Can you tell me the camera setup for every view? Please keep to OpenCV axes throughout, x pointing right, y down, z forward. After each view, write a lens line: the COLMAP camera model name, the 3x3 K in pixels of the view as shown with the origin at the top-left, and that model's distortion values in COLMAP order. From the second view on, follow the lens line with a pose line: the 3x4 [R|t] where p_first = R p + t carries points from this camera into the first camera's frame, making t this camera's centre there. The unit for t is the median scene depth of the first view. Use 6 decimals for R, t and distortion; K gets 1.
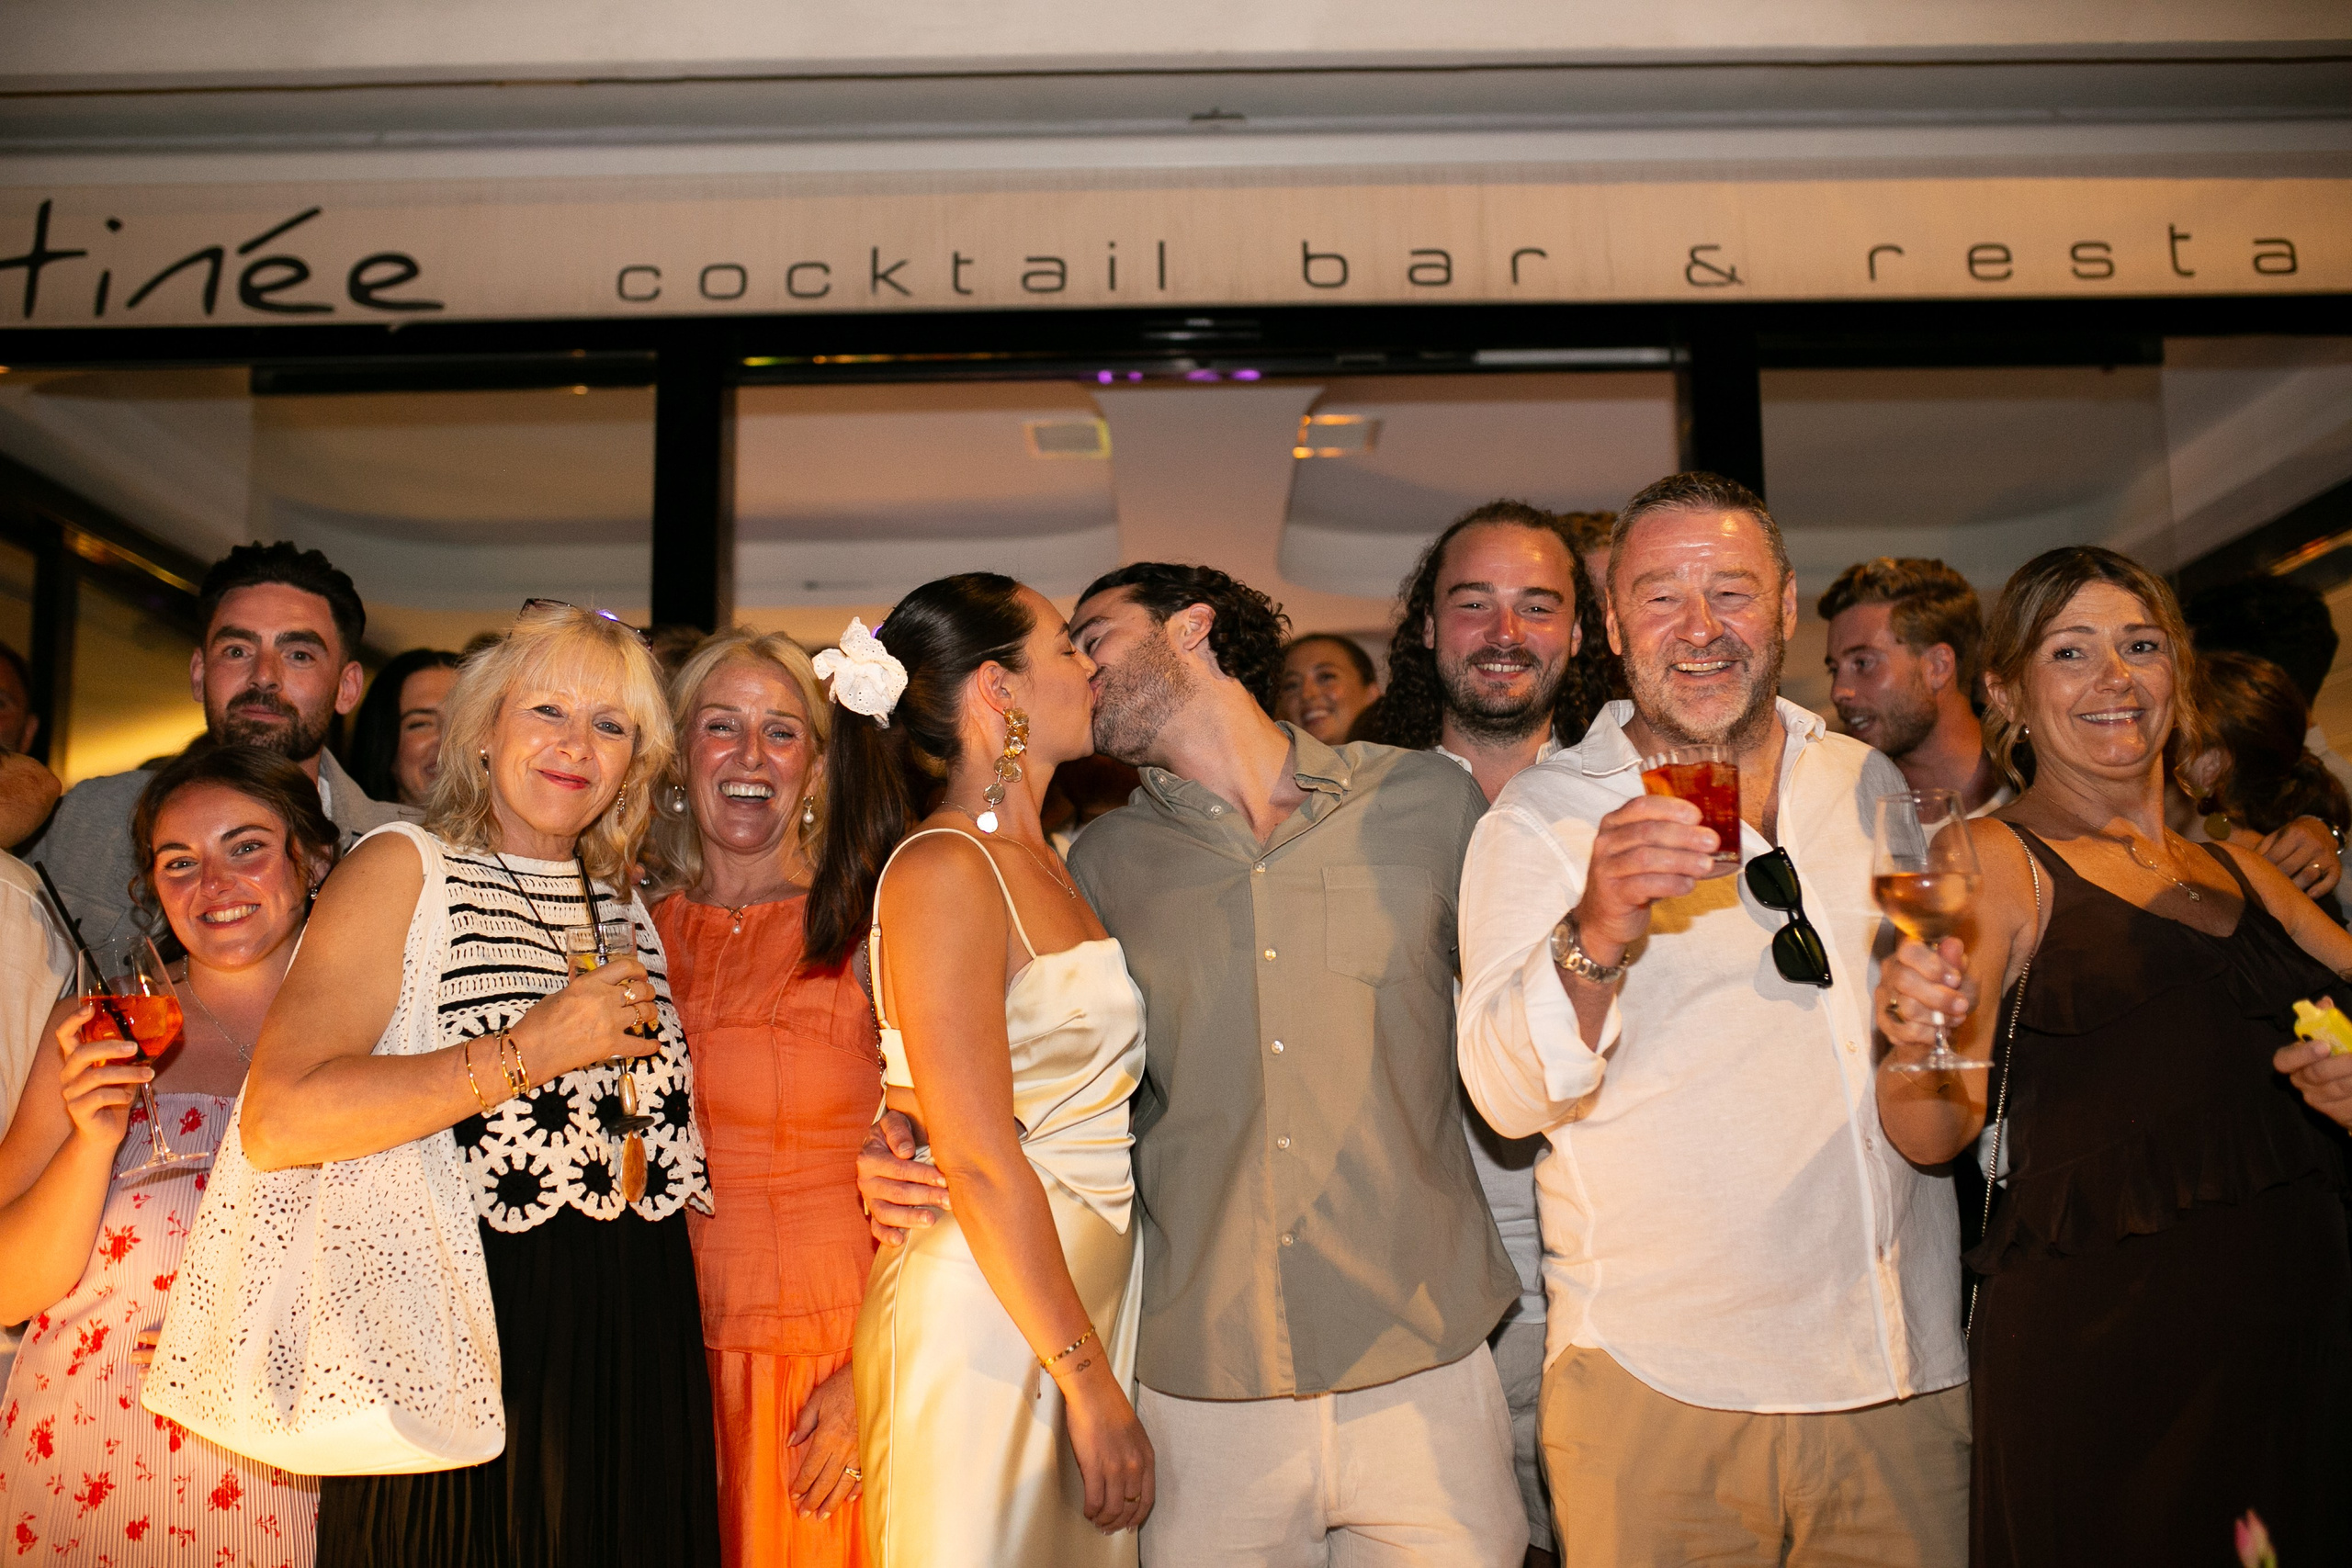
lens RADIAL K [[2394.6, 0, 1191.3], [0, 2394.6, 785.8], [0, 0, 1]] dist [-0.101490, 0.162451]
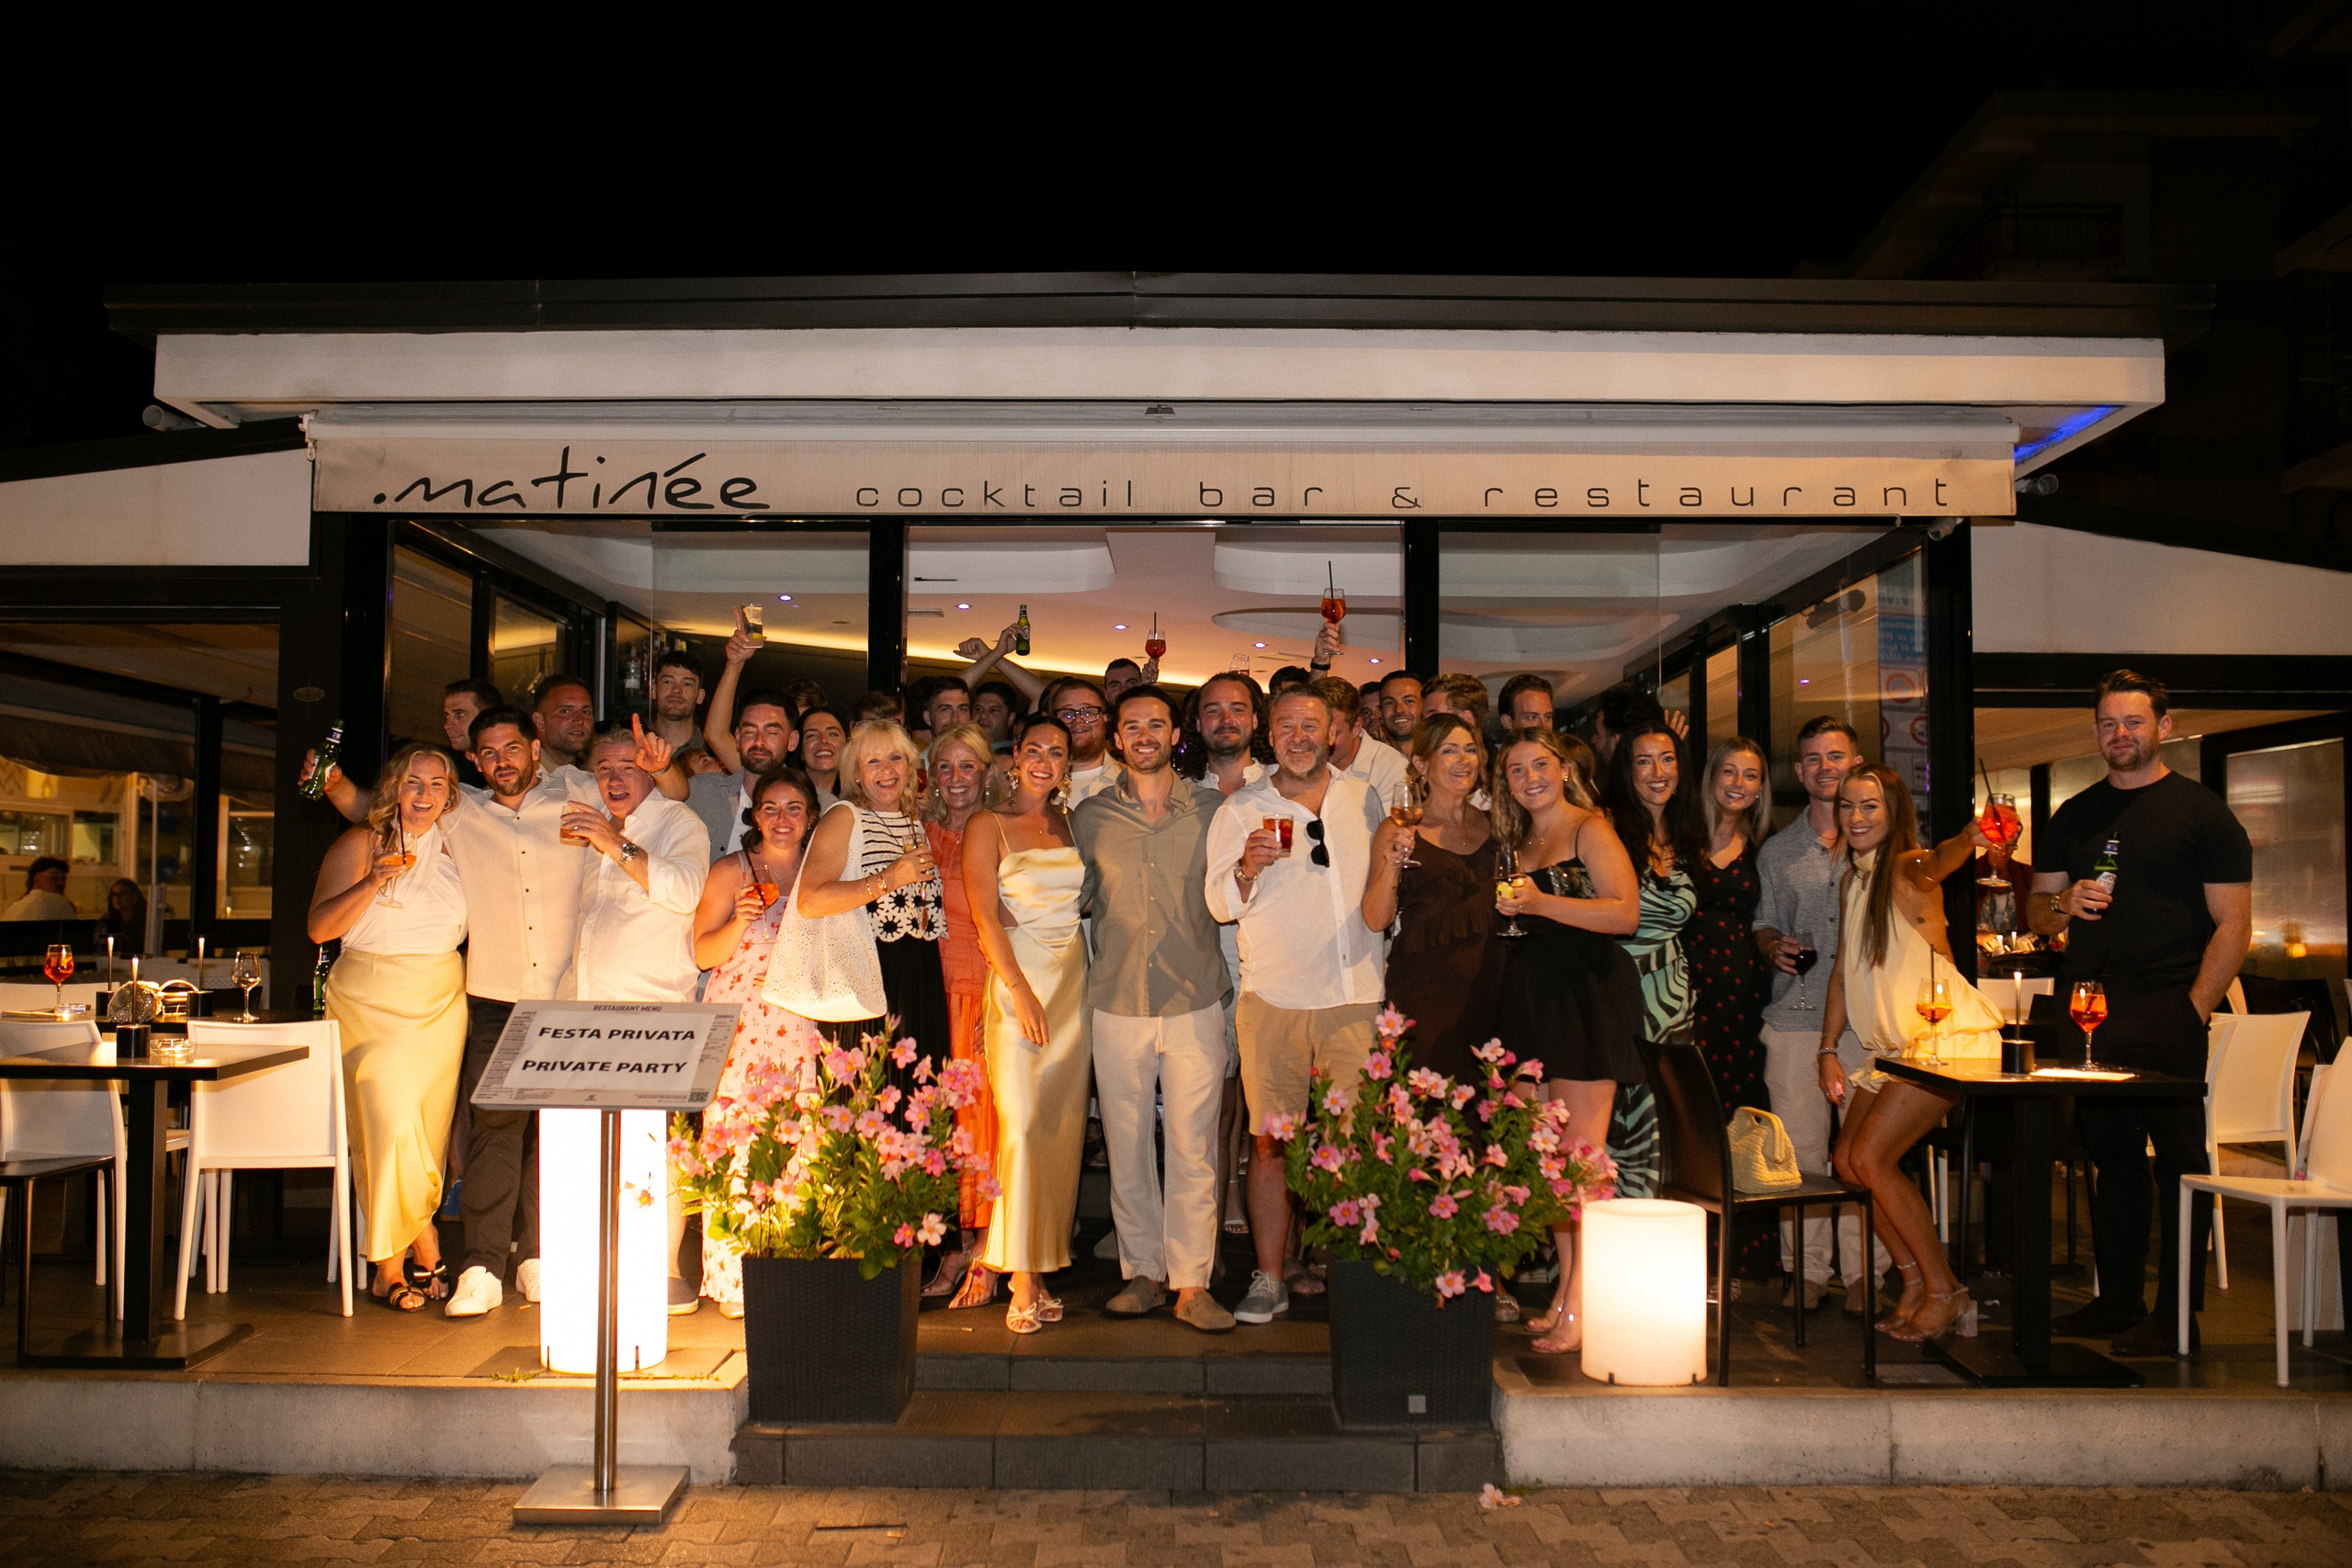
lens RADIAL K [[2459.7, 0, 1139.0], [0, 2459.7, 747.8], [0, 0, 1]] dist [-0.042750, 0.028120]
pose [[0.999403, 0.017355, -0.029881, 0.107683], [-0.015663, 0.998312, 0.055930, -0.213462], [0.030802, -0.055428, 0.997987, -1.890975]]
